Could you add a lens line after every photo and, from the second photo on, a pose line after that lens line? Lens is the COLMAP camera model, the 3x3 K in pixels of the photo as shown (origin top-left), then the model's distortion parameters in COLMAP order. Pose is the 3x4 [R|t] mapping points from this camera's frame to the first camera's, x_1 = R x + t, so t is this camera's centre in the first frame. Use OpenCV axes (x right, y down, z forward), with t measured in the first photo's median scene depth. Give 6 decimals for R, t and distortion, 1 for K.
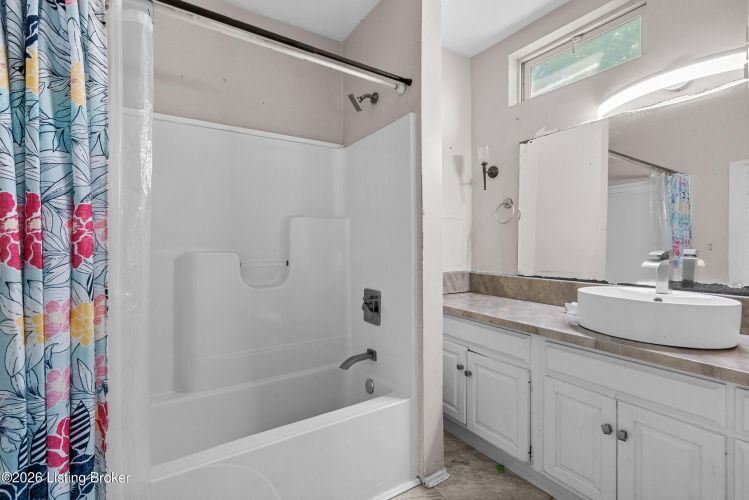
lens RADIAL K [[344.7, 0, 373.2], [0, 344.7, 248.0], [0, 0, 1]] dist [-0.004100, 0.003052]
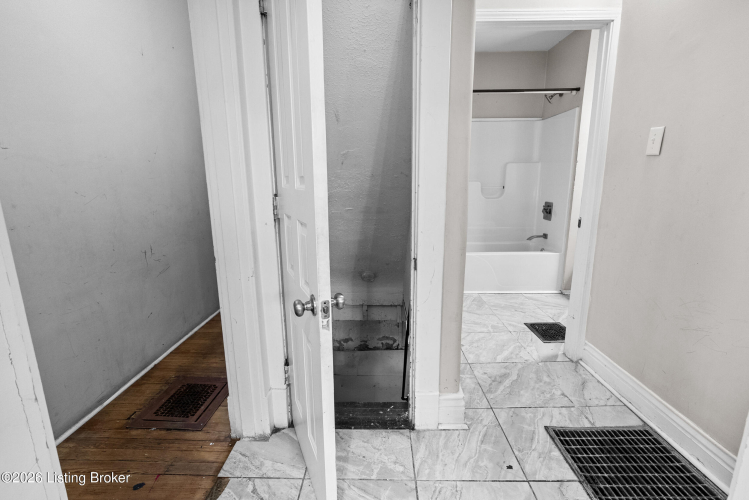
lens RADIAL K [[344.7, 0, 372.3], [0, 344.7, 250.6], [0, 0, 1]] dist [-0.004100, 0.003052]
pose [[0.827624, 0.112305, -0.549932, 0.270366], [-0.003674, 0.980841, 0.194775, 0.017654], [0.561270, -0.159180, 0.812181, -1.150952]]
